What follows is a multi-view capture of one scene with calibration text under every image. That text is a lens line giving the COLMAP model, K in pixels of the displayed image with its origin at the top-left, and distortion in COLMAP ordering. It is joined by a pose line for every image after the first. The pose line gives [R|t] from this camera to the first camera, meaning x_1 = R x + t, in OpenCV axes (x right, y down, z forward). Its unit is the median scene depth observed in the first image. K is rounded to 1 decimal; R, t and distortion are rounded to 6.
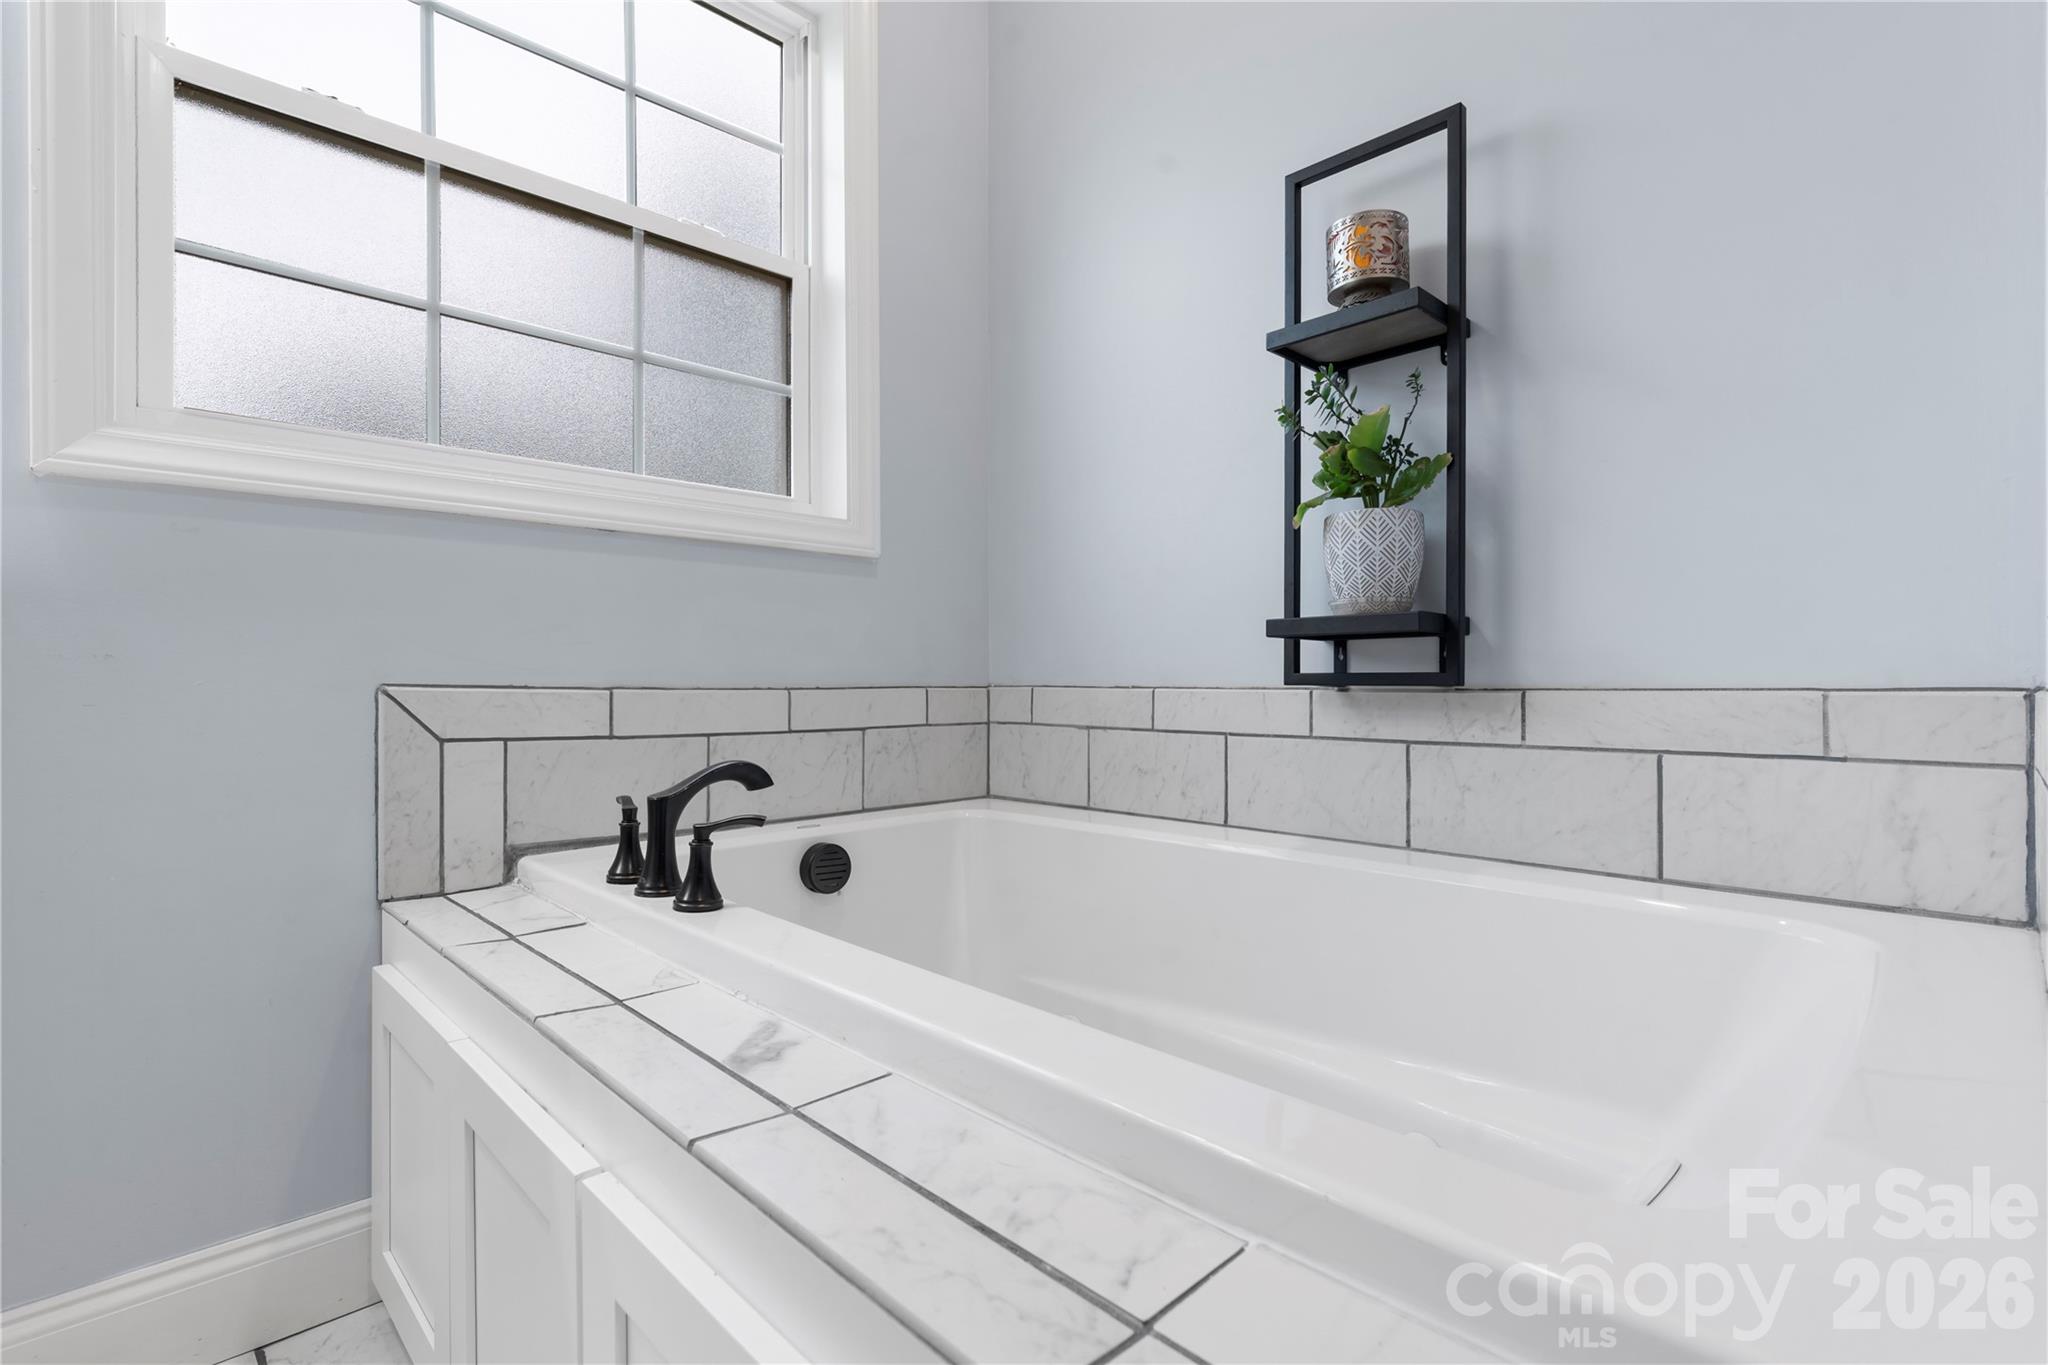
lens RADIAL K [[980.2, 0, 1023.5], [0, 980.2, 675.0], [0, 0, 1]] dist [-0.007834, 0.002679]
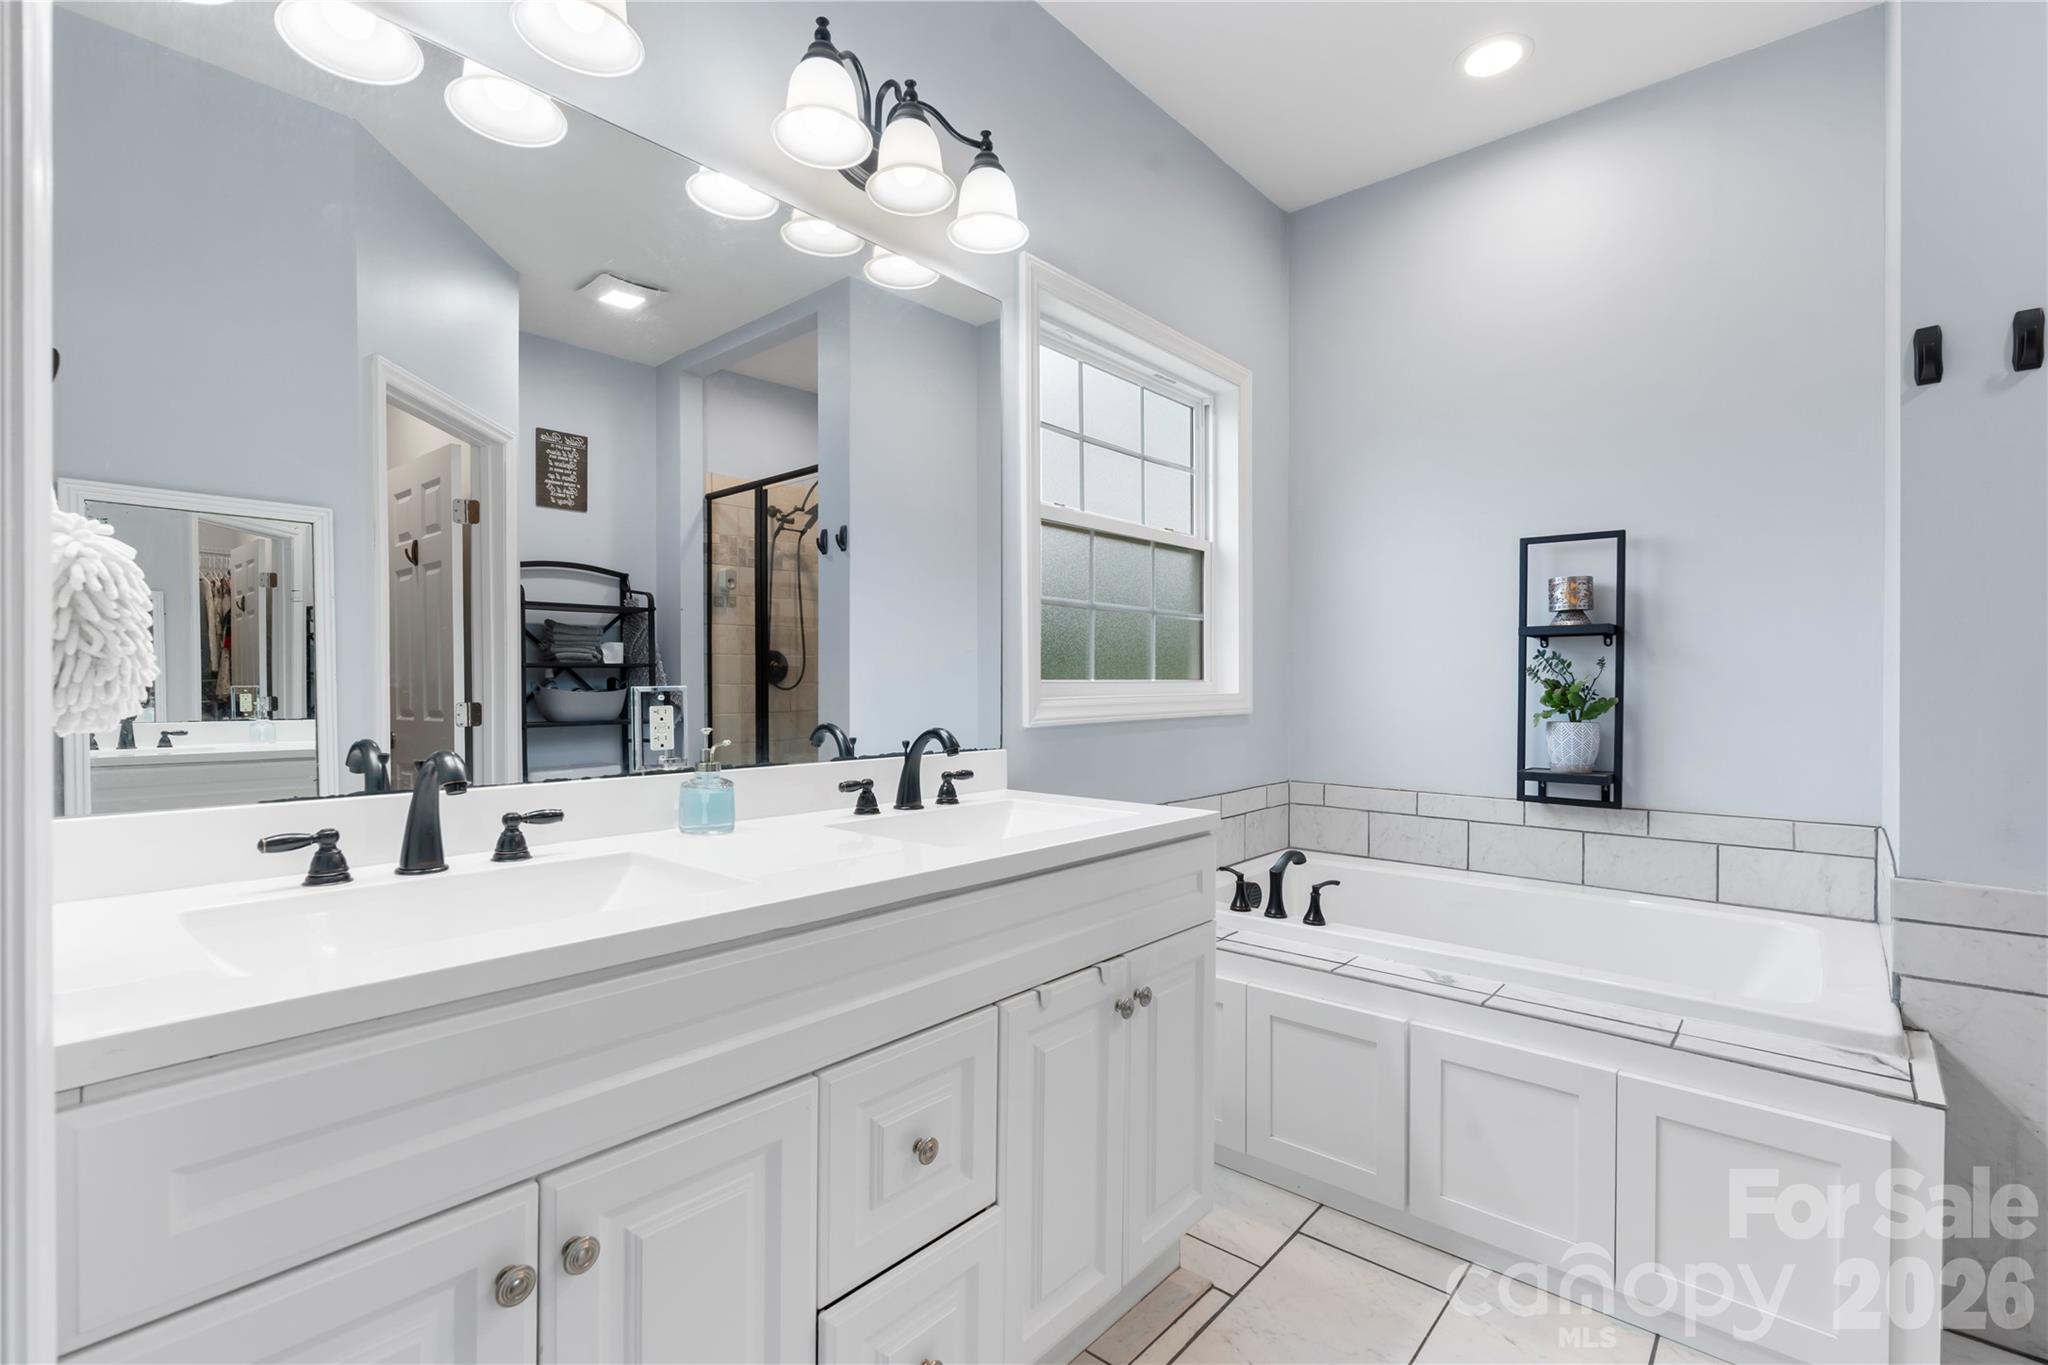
lens RADIAL K [[936.4, 0, 1023.0], [0, 936.4, 692.0], [0, 0, 1]] dist [-0.000967, -0.000302]
pose [[0.996767, 0.002298, 0.080318, -0.953414], [-0.003805, 0.999819, 0.018617, -0.262351], [-0.080261, -0.018863, 0.996595, -0.857100]]
